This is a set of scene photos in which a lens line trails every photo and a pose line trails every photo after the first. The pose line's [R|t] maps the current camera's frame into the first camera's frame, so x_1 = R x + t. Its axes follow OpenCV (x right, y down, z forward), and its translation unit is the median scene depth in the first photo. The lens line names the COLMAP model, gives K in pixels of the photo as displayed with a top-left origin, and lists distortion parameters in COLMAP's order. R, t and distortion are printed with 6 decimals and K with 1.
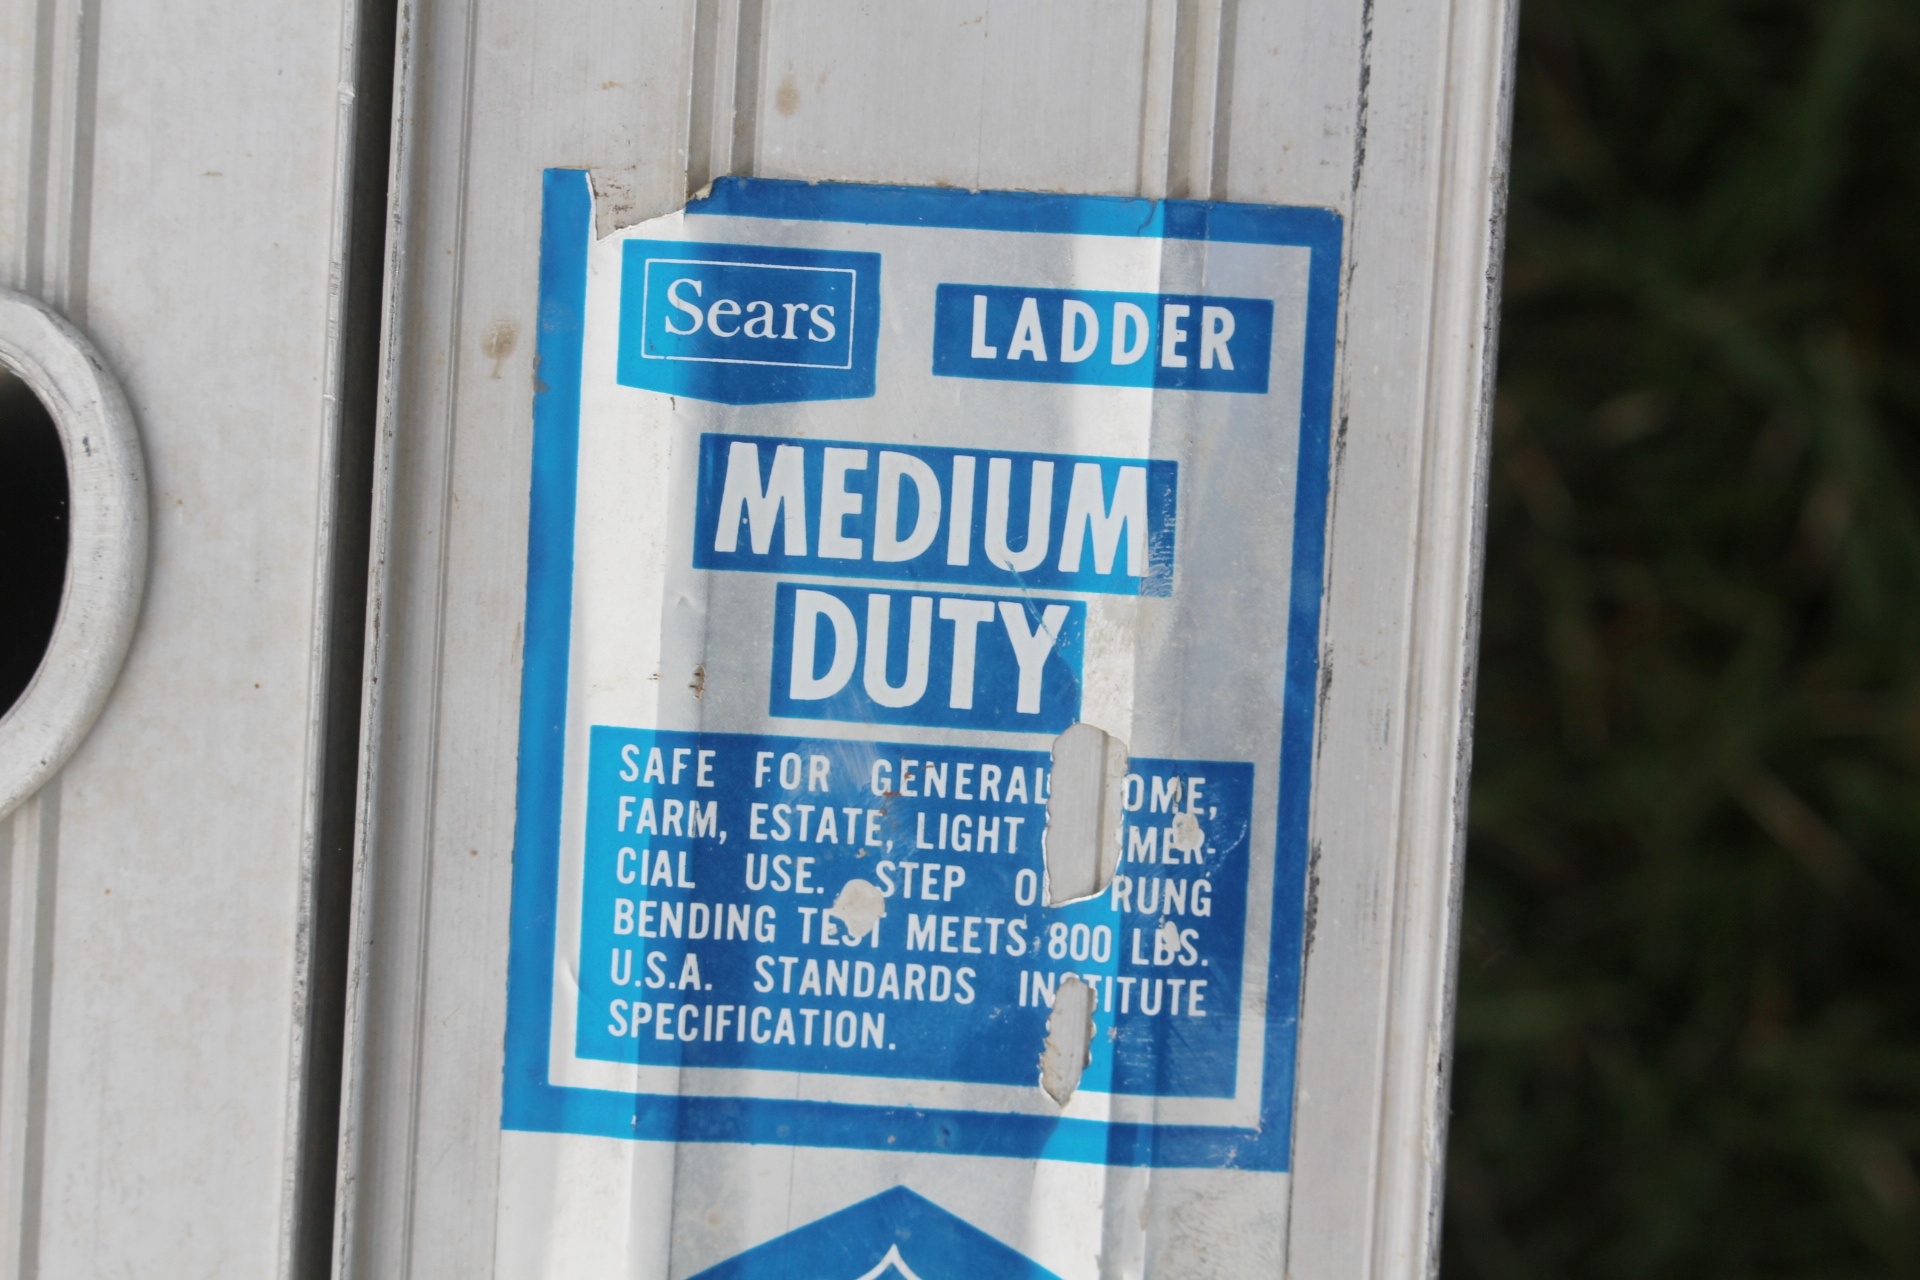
lens RADIAL K [[4771.3, 0, 960.8], [0, 4771.3, 641.6], [0, 0, 1]] dist [0.011264, 0.000000]
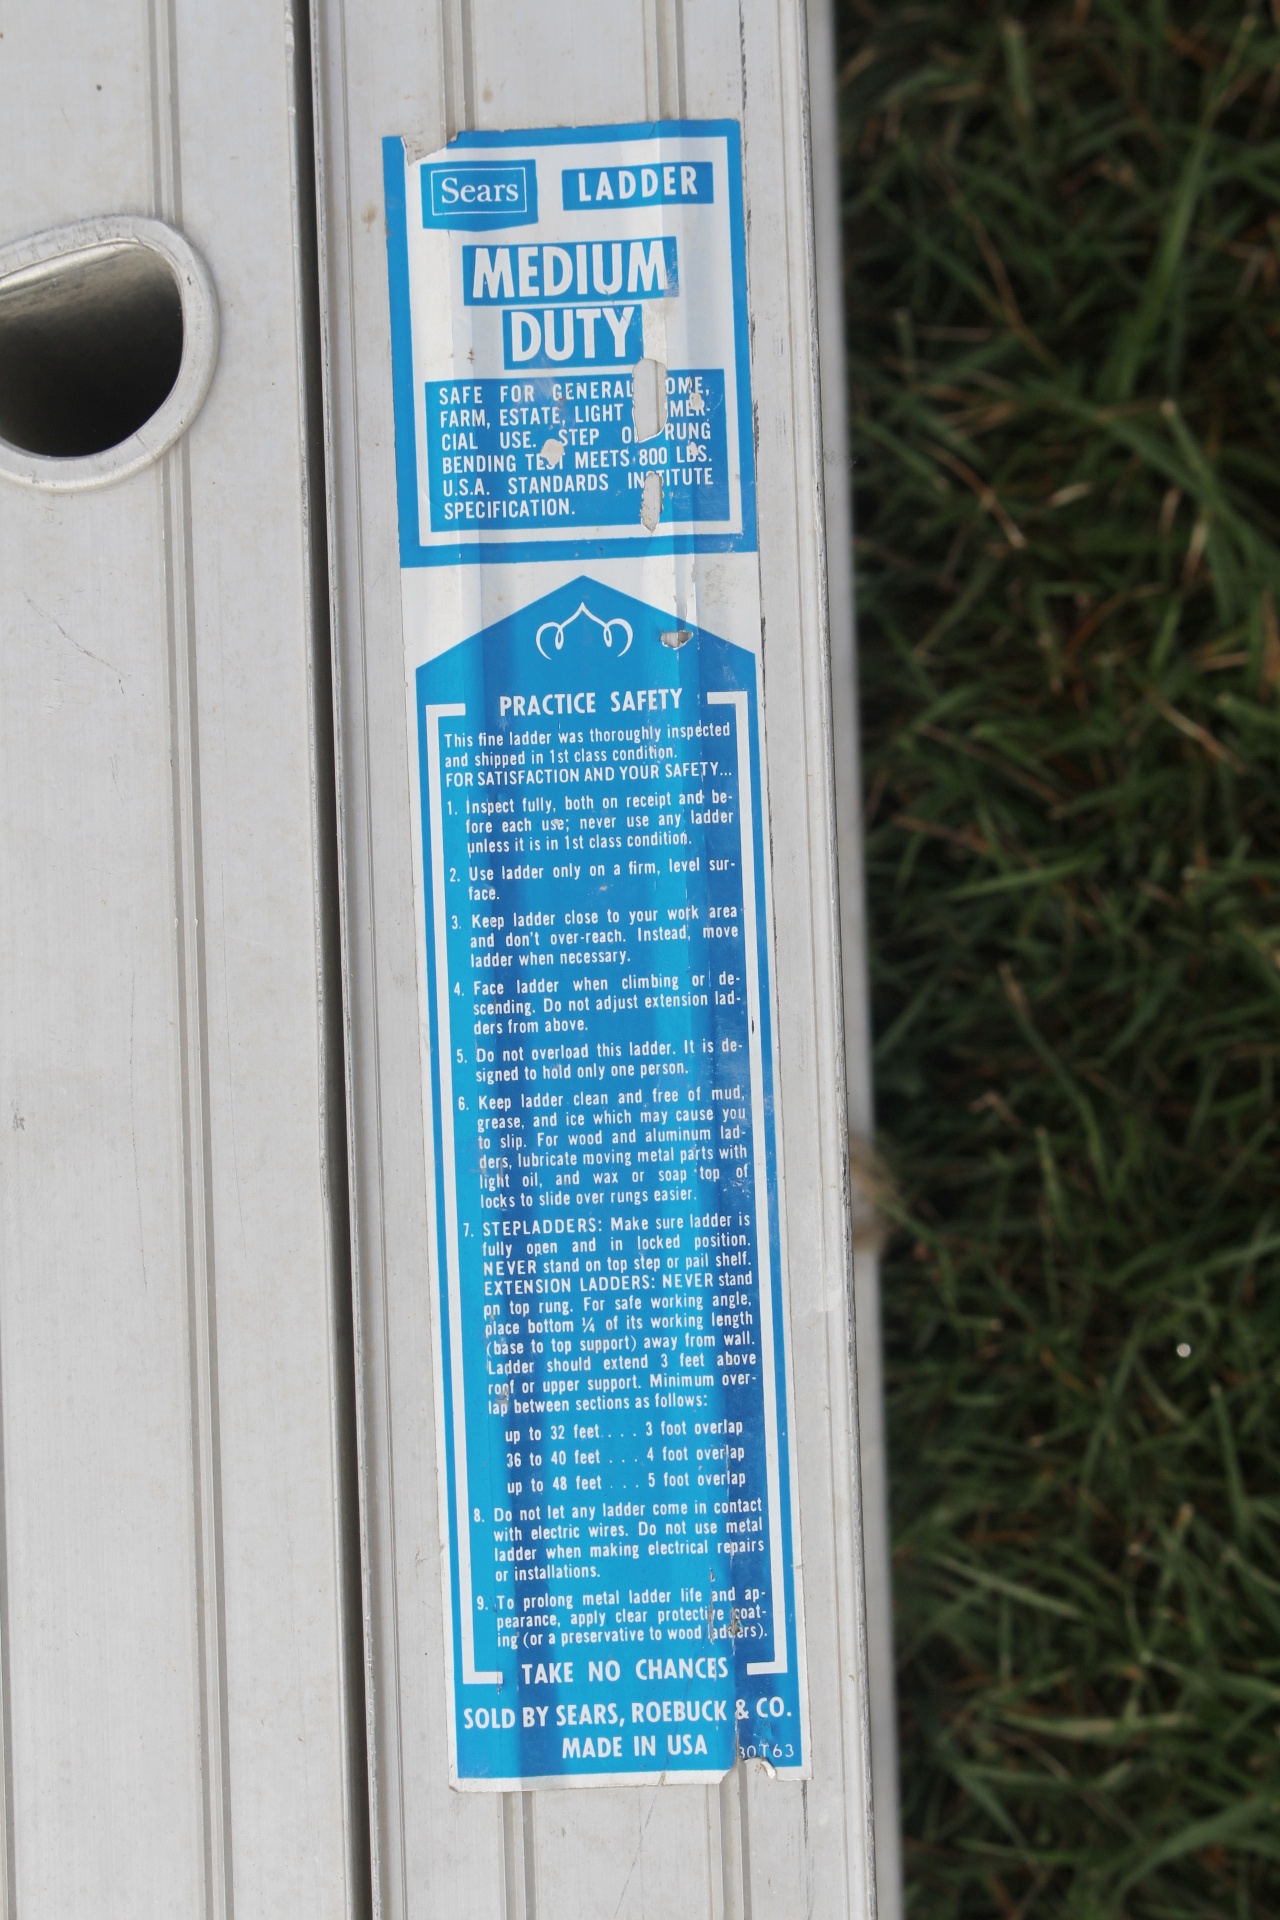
lens RADIAL K [[4771.3, 0, 639.0], [0, 4771.3, 958.8], [0, 0, 1]] dist [0.011264, 0.000000]
pose [[0.995174, -0.094493, -0.026473, 0.055083], [0.091776, 0.991723, -0.089795, 0.492755], [0.034739, 0.086932, 0.995608, -1.184109]]
